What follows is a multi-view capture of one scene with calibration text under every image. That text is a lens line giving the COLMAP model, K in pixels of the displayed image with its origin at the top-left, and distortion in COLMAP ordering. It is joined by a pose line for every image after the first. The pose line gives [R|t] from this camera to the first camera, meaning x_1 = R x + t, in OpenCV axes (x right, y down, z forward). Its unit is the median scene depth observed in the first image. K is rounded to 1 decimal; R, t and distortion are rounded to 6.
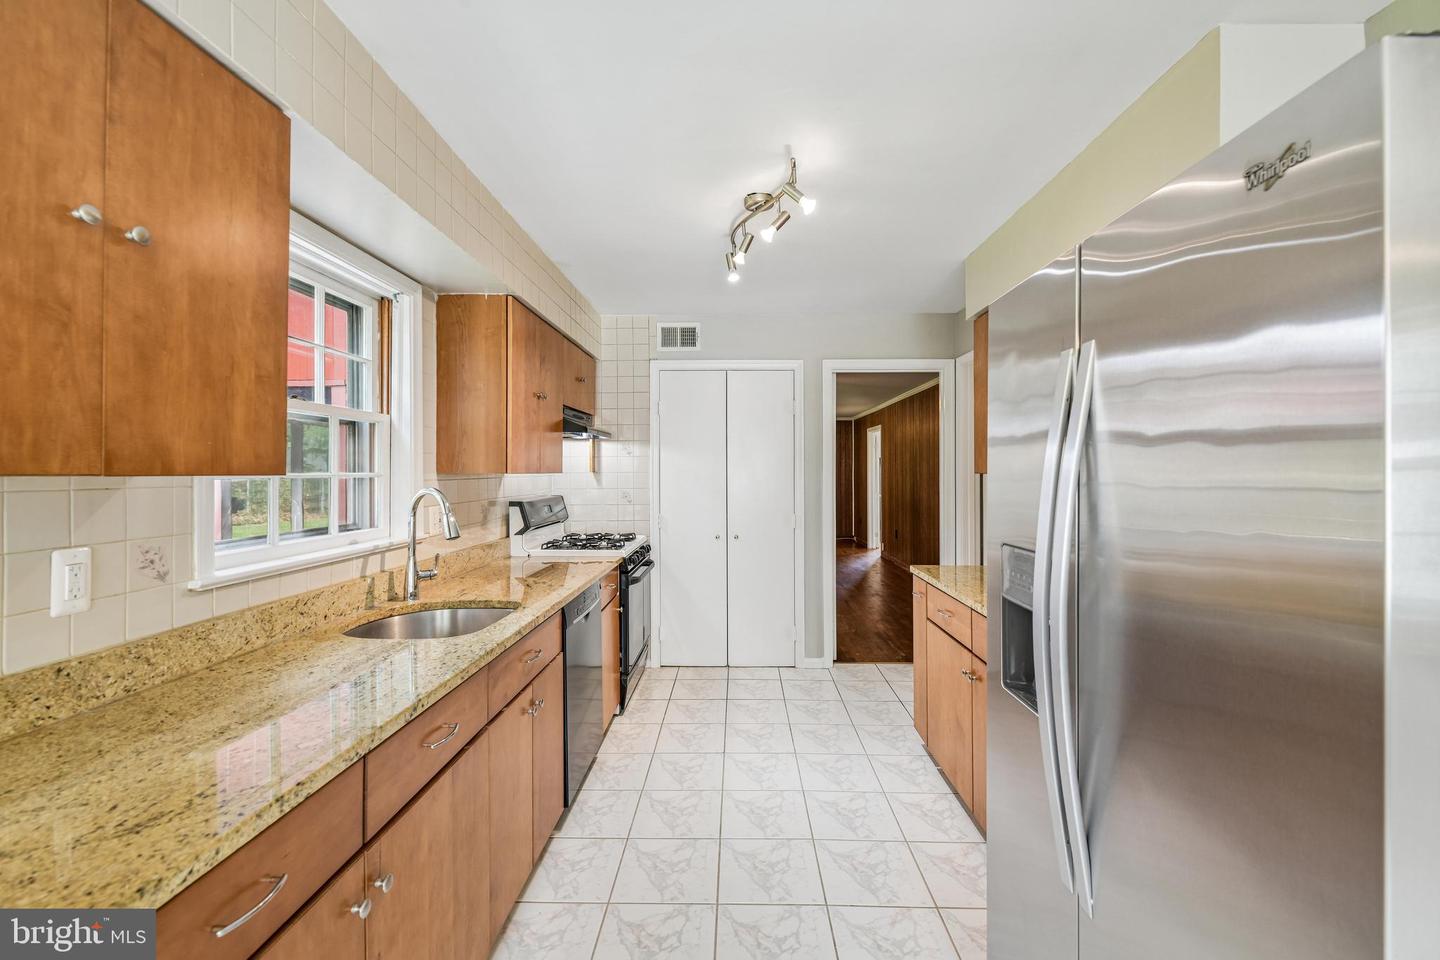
lens RADIAL K [[611.8, 0, 722.0], [0, 611.8, 470.4], [0, 0, 1]] dist [-0.008586, -0.000167]
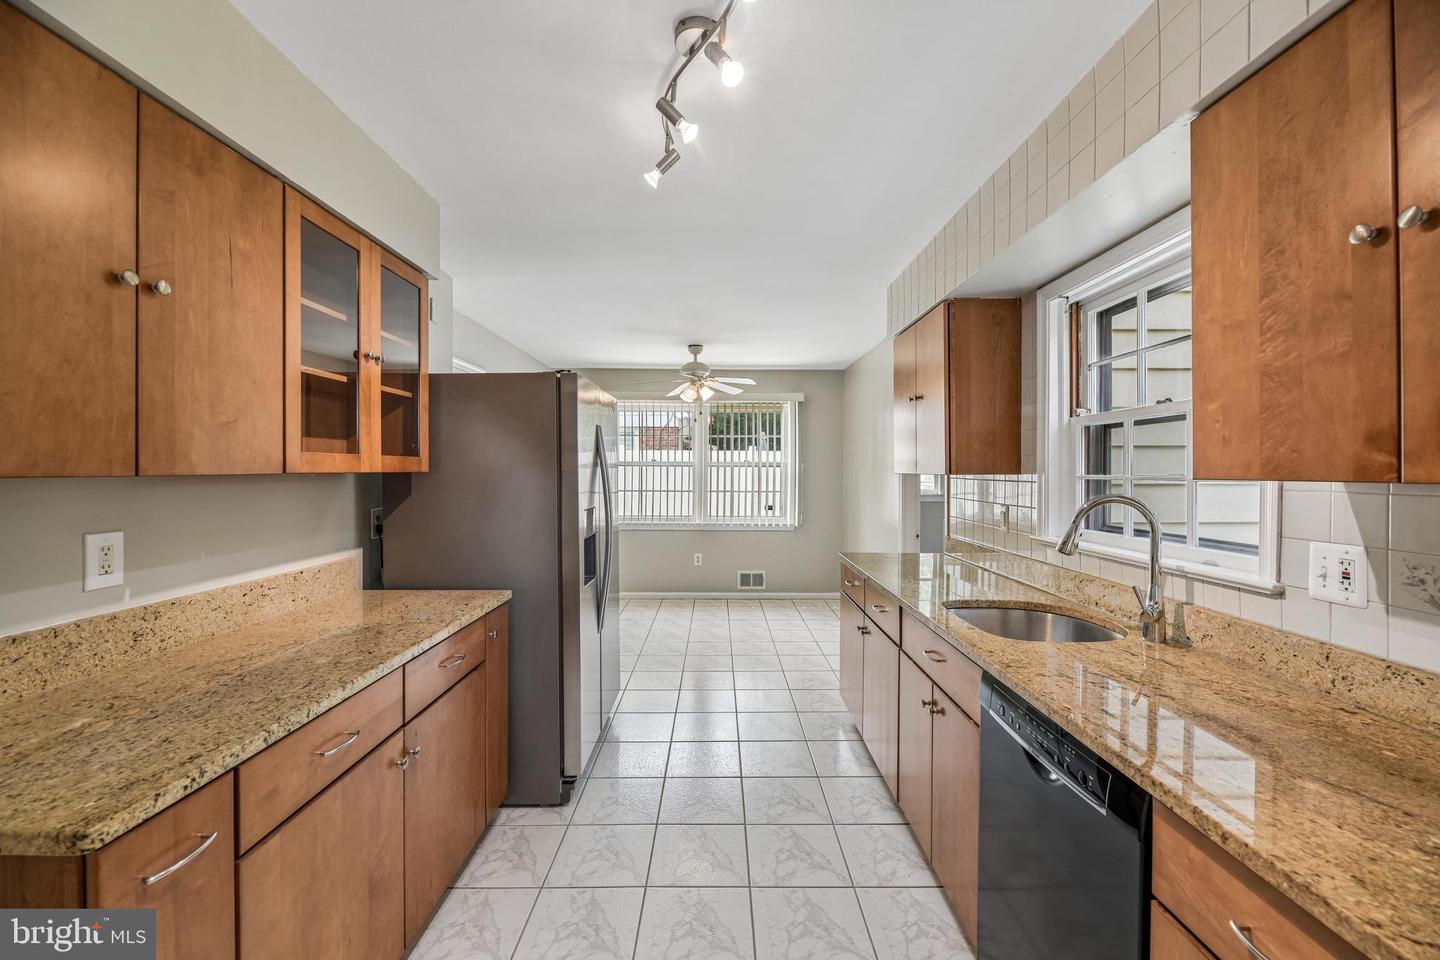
lens RADIAL K [[582.2, 0, 724.7], [0, 582.2, 472.3], [0, 0, 1]] dist [0.002614, -0.003824]
pose [[-0.999609, -0.001900, -0.027879, 0.049717], [-0.001930, 0.999998, 0.001057, -0.000356], [0.027877, 0.001110, -0.999611, 1.642353]]
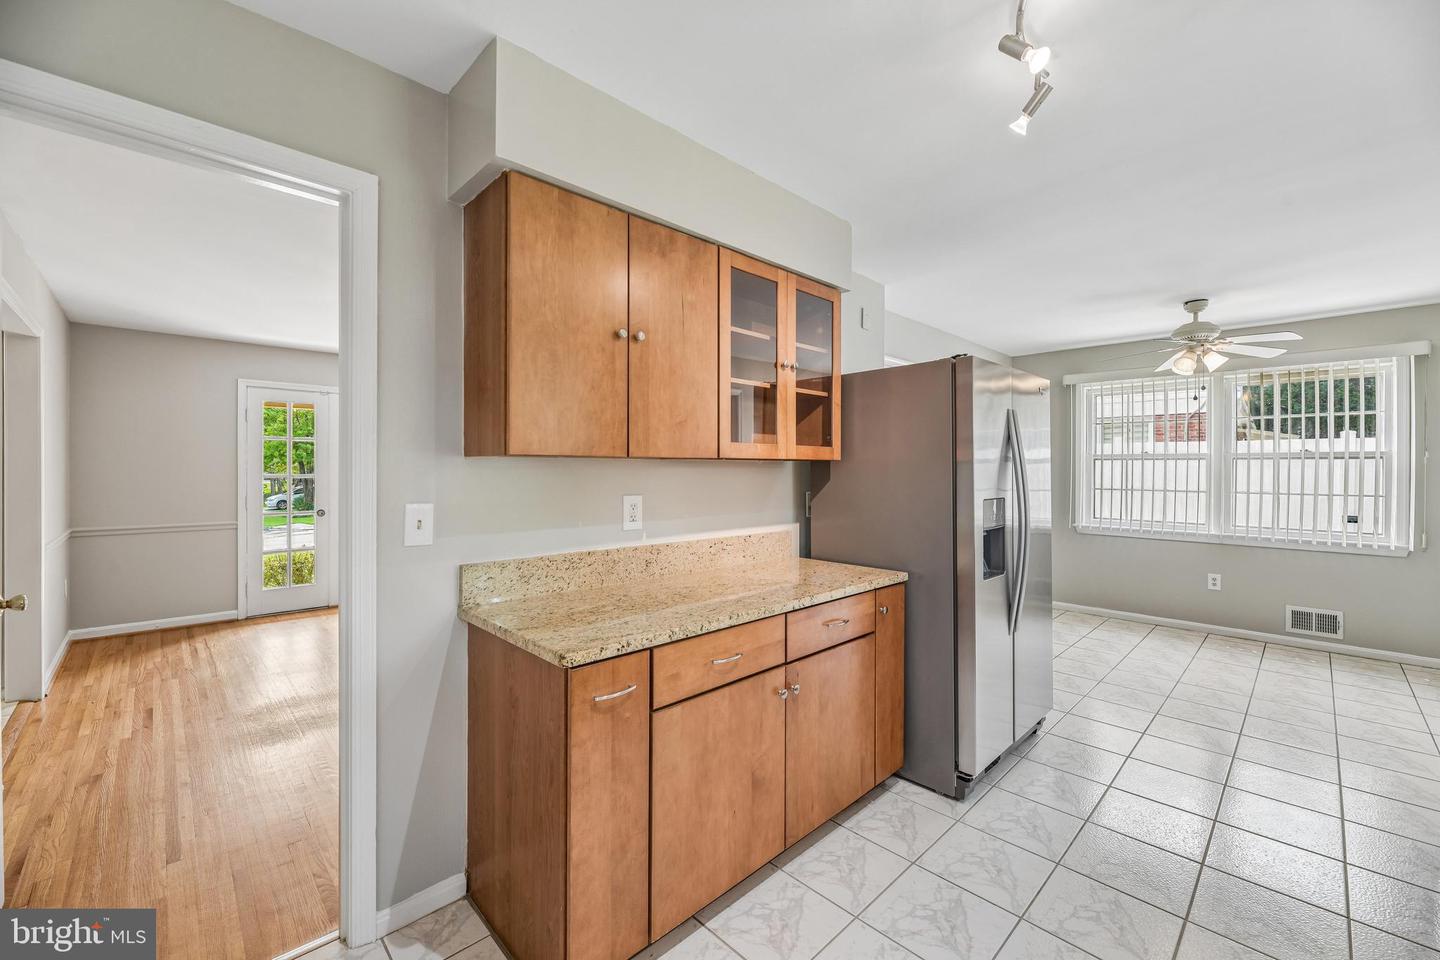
lens RADIAL K [[582.2, 0, 729.8], [0, 582.2, 470.3], [0, 0, 1]] dist [0.002614, -0.003824]
pose [[-0.716389, -0.002748, 0.697695, -0.068586], [-0.003768, 0.999993, 0.000070, 0.015765], [-0.697690, -0.002579, -0.716395, 1.613402]]
